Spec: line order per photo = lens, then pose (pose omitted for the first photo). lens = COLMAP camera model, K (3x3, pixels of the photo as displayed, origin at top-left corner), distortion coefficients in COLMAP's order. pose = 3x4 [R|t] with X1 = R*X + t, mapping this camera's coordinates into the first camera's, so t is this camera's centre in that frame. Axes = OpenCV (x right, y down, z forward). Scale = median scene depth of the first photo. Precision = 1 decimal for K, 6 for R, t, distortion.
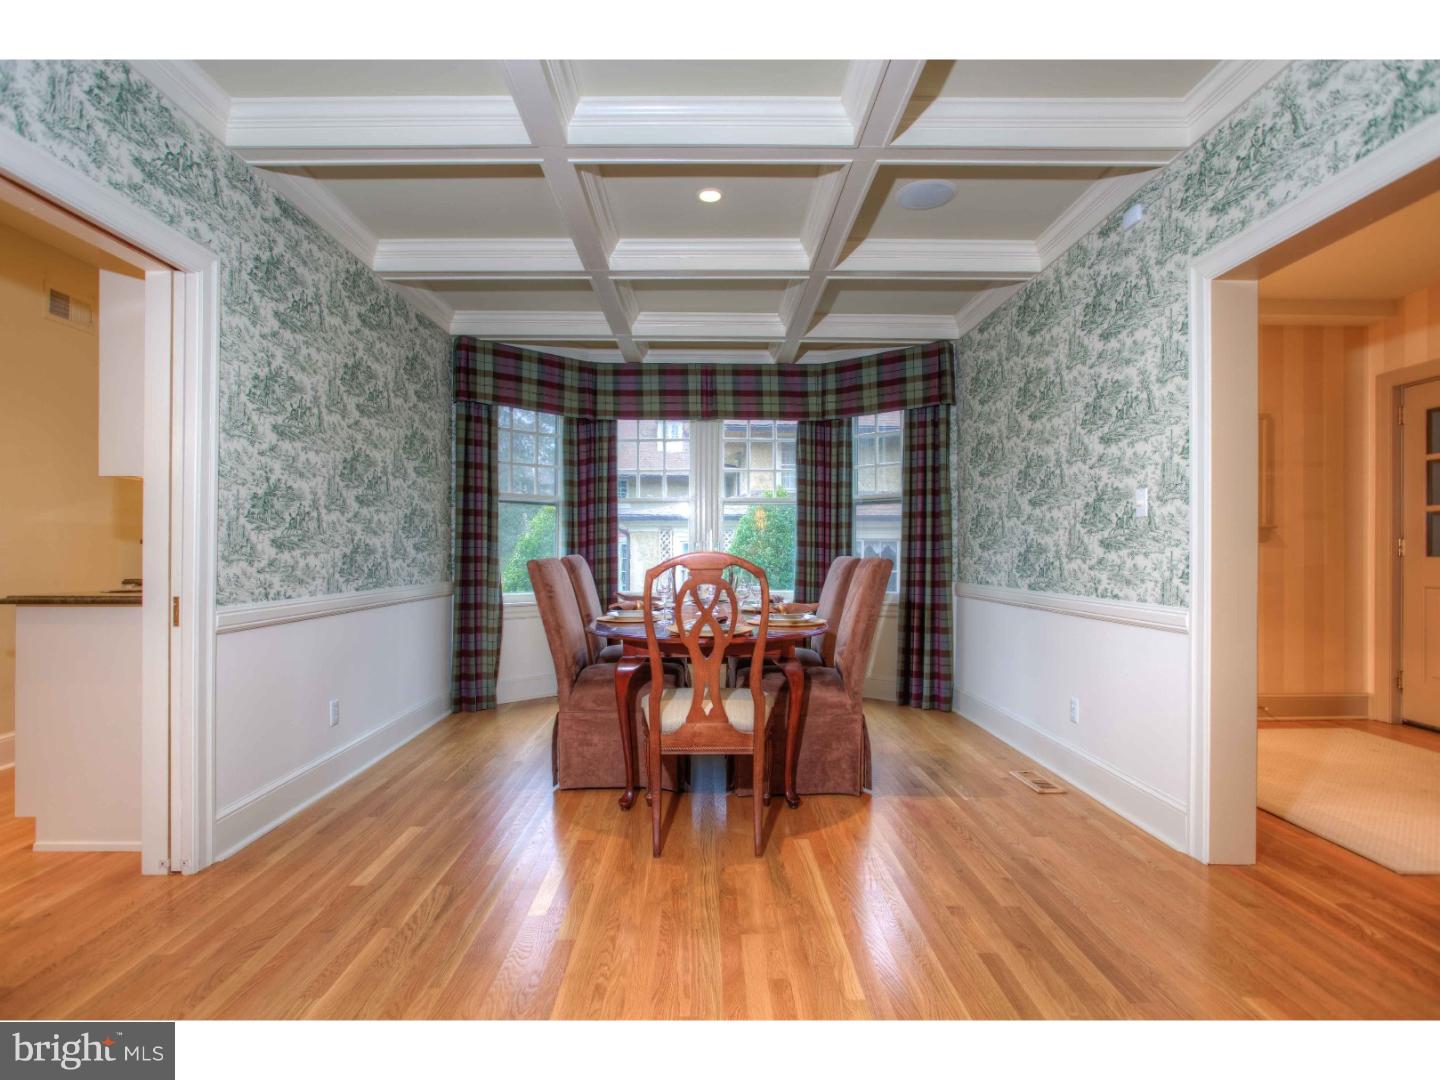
lens RADIAL K [[711.6, 0, 726.7], [0, 711.6, 558.0], [0, 0, 1]] dist [-0.056701, 0.033324]
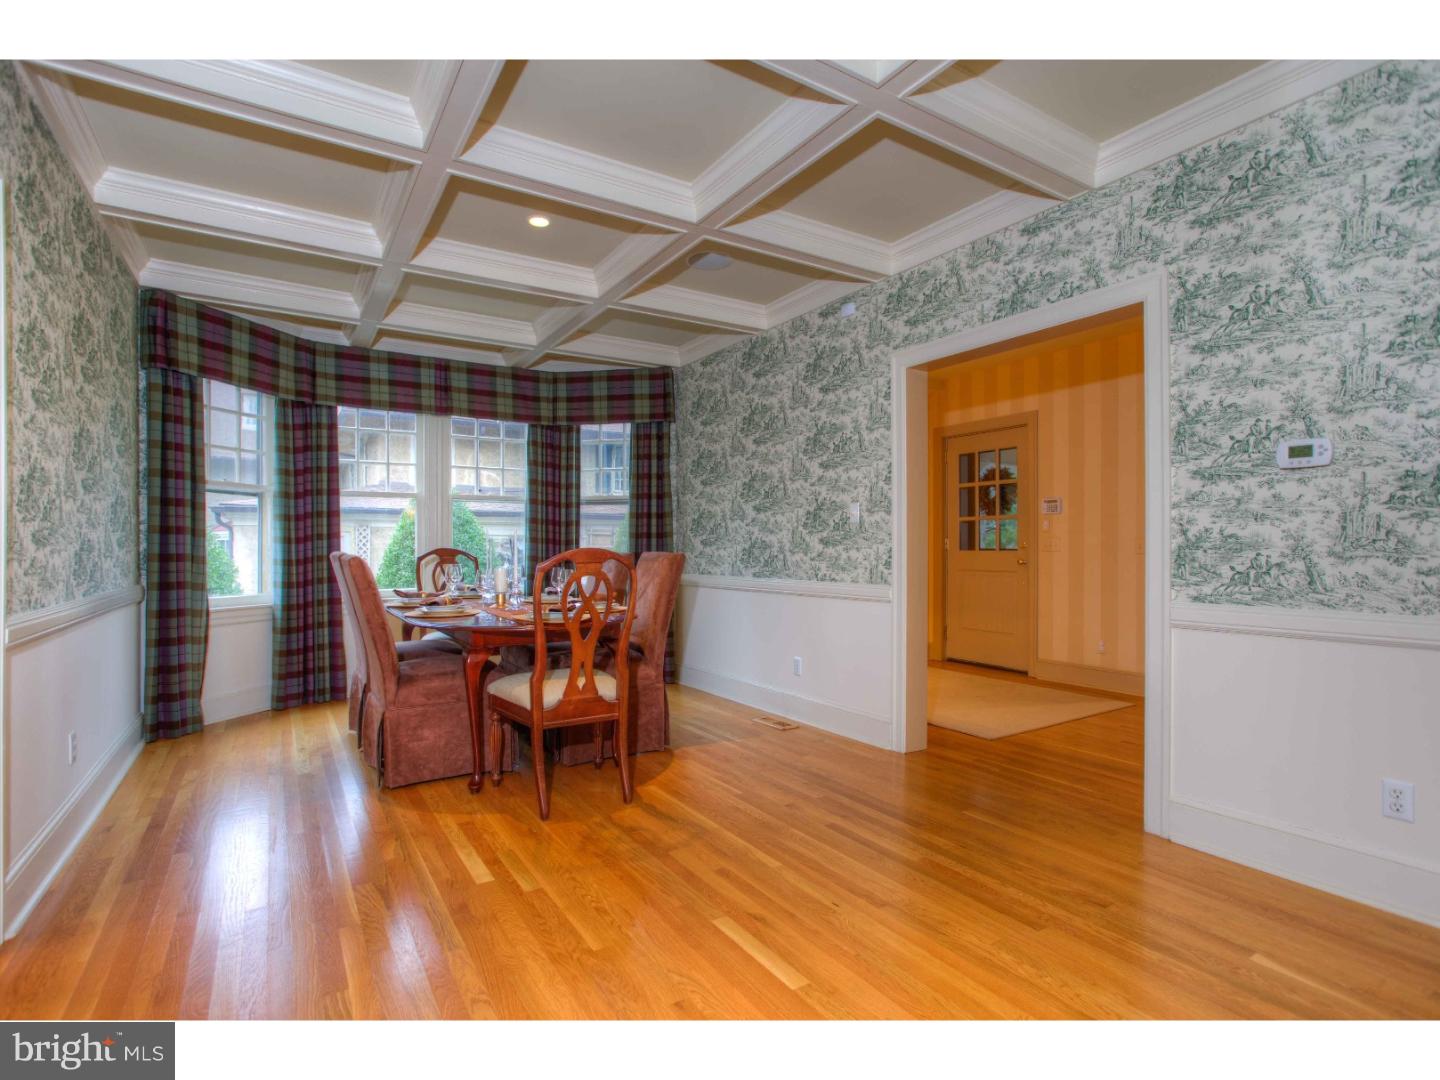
lens RADIAL K [[711.6, 0, 726.7], [0, 711.6, 558.0], [0, 0, 1]] dist [-0.056701, 0.033324]
pose [[0.850626, -0.009069, 0.525693, -0.233754], [0.006182, 0.999955, 0.007248, 0.000505], [-0.525735, -0.002916, 0.850644, -0.054580]]
